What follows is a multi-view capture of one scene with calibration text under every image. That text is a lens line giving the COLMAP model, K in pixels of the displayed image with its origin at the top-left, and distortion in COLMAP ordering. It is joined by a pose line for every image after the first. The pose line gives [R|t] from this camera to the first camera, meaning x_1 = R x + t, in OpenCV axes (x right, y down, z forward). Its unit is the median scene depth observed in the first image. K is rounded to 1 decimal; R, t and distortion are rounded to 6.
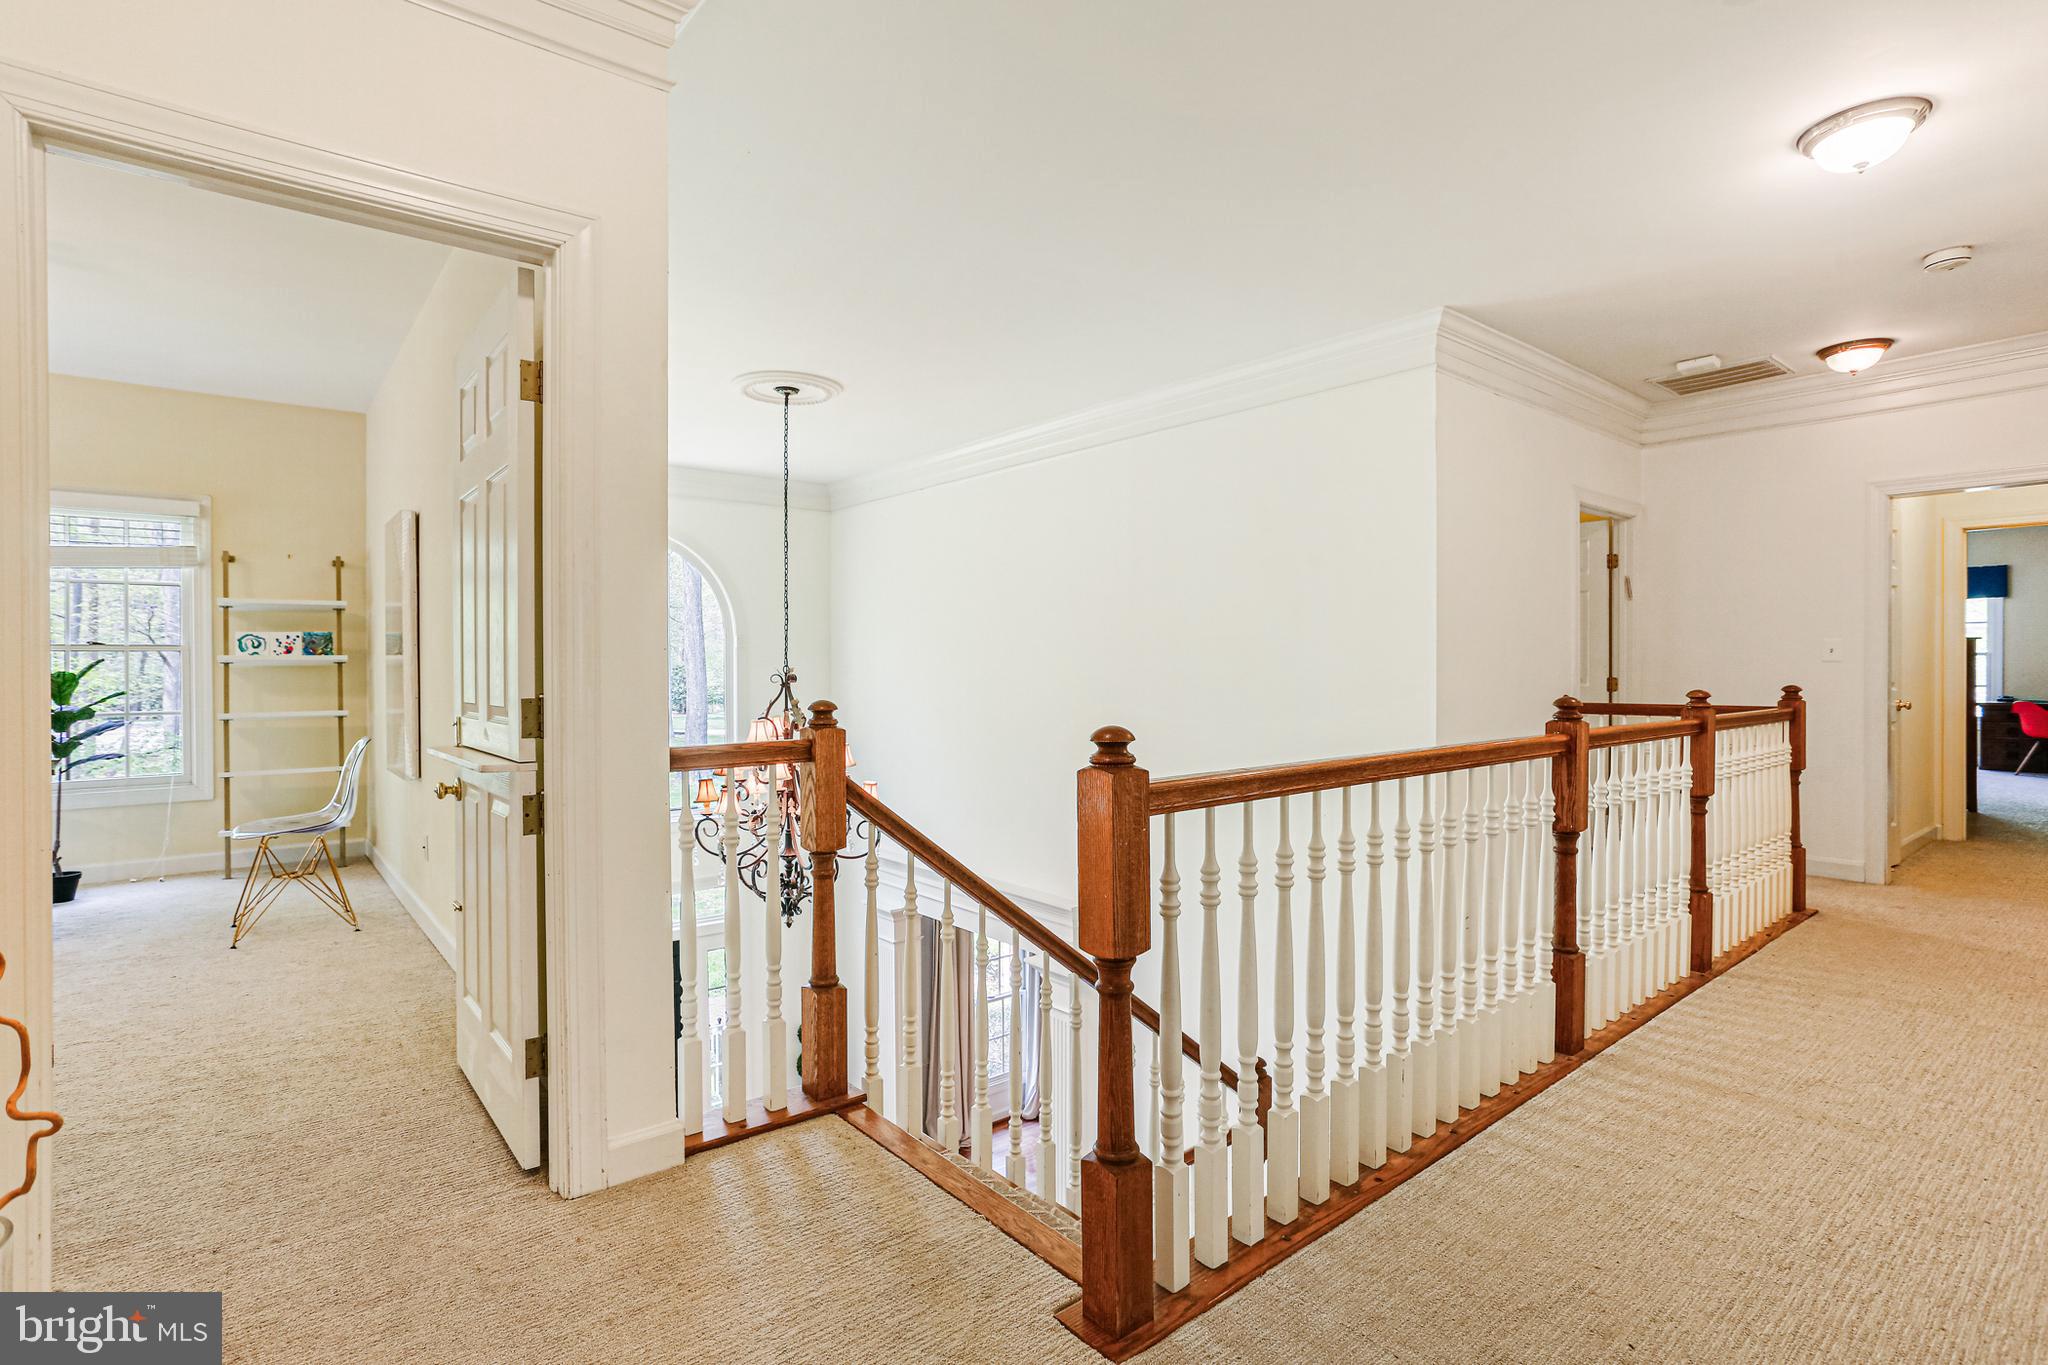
lens RADIAL K [[991.3, 0, 1017.3], [0, 991.3, 675.2], [0, 0, 1]] dist [-0.024835, 0.009335]
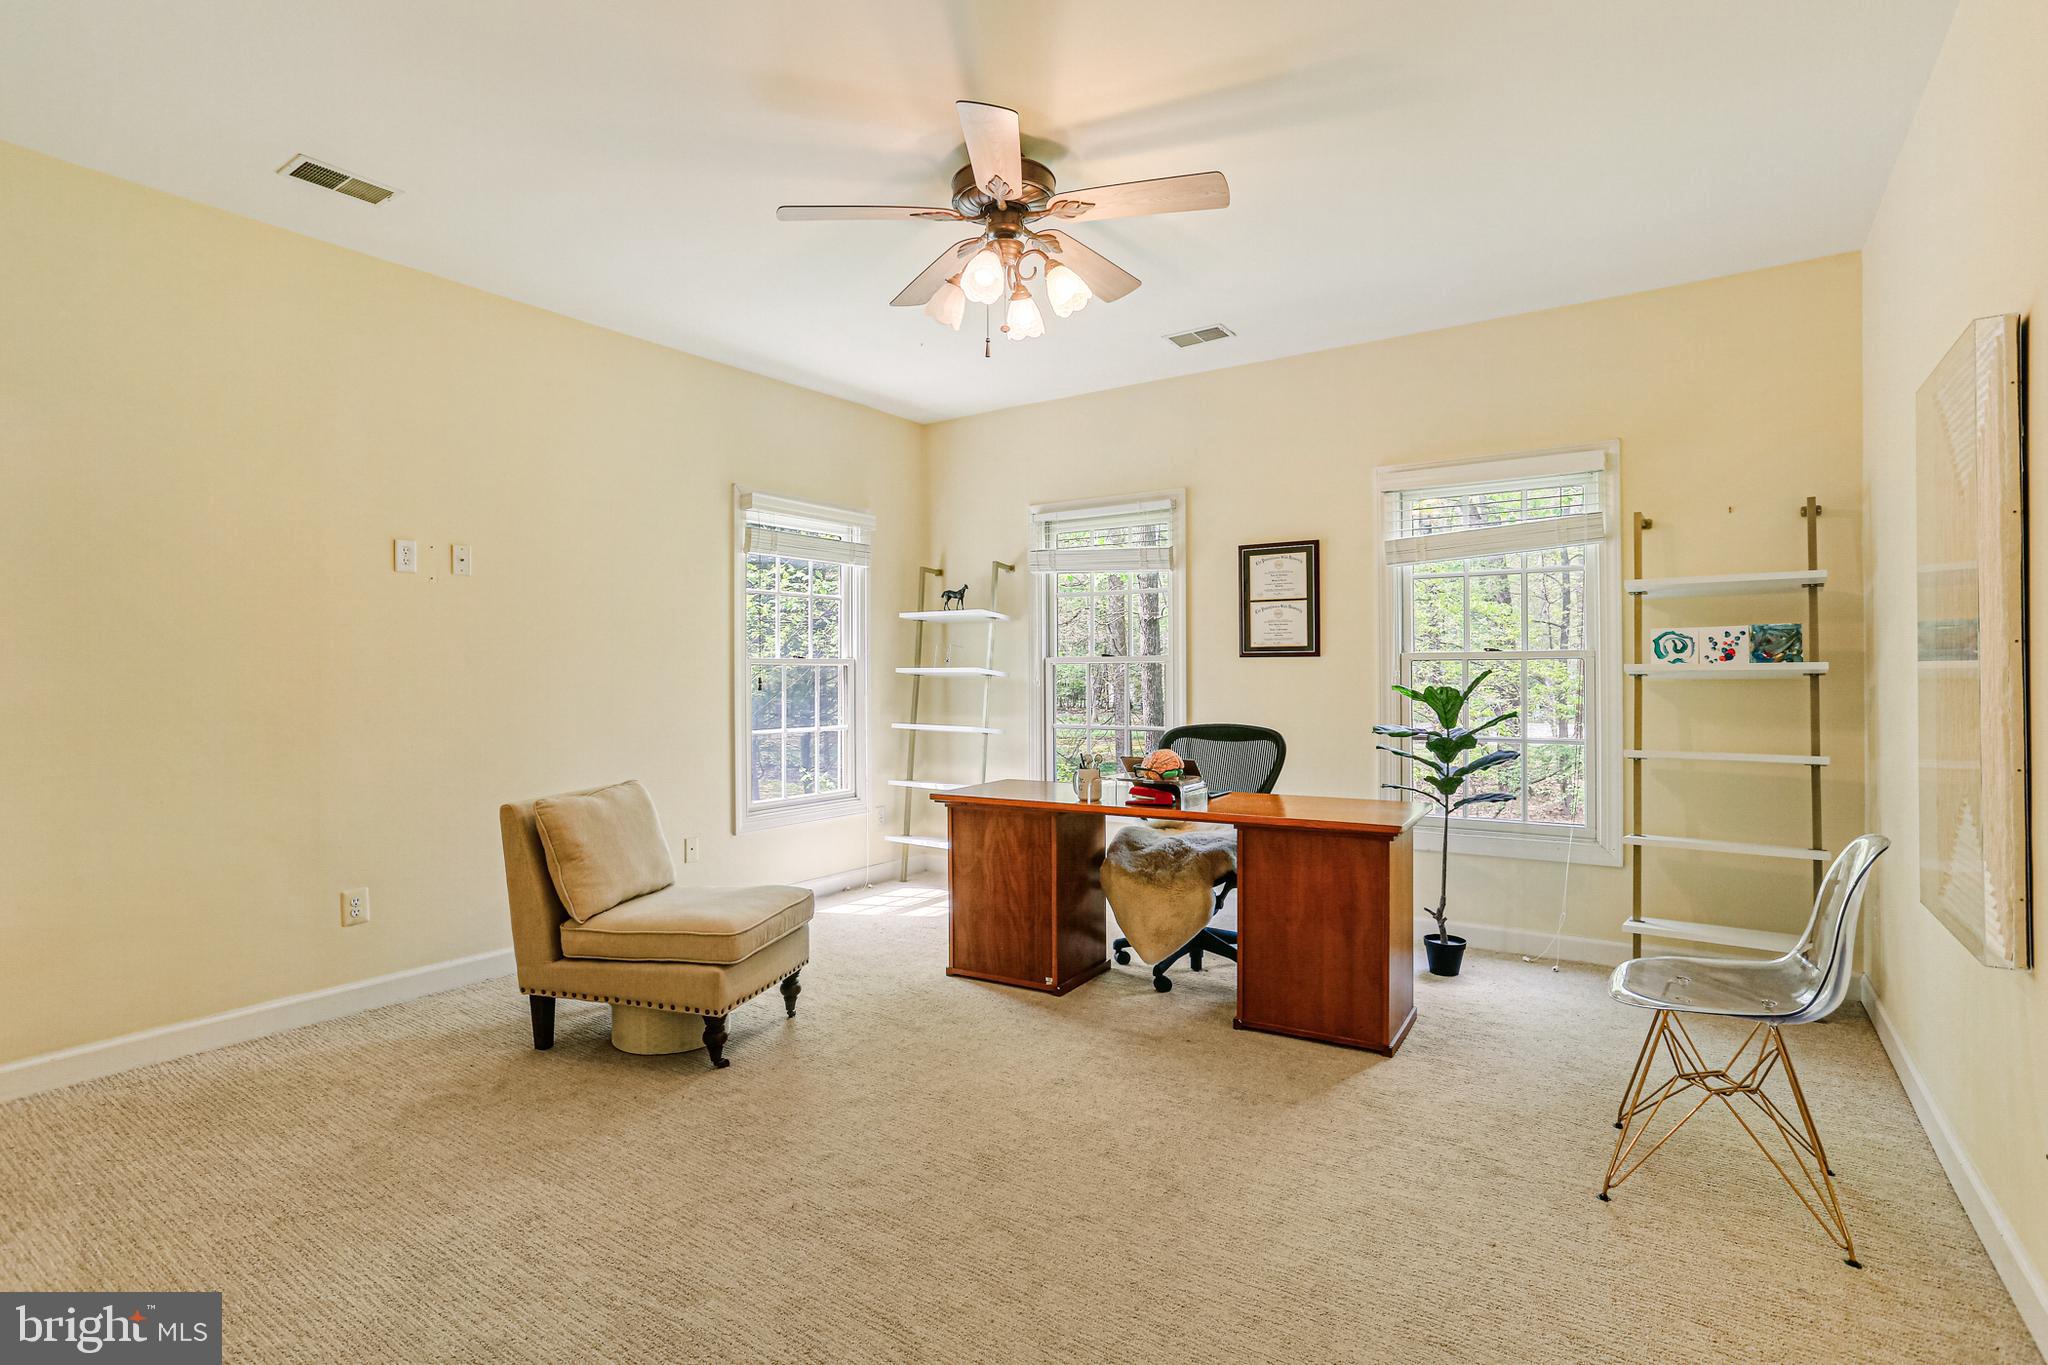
lens RADIAL K [[991.3, 0, 1010.9], [0, 991.3, 667.8], [0, 0, 1]] dist [-0.024835, 0.009335]
pose [[0.280600, -0.002200, -0.959822, -0.269058], [-0.004983, 0.999981, -0.003748, -0.012732], [0.959812, 0.005835, 0.280584, 0.382731]]
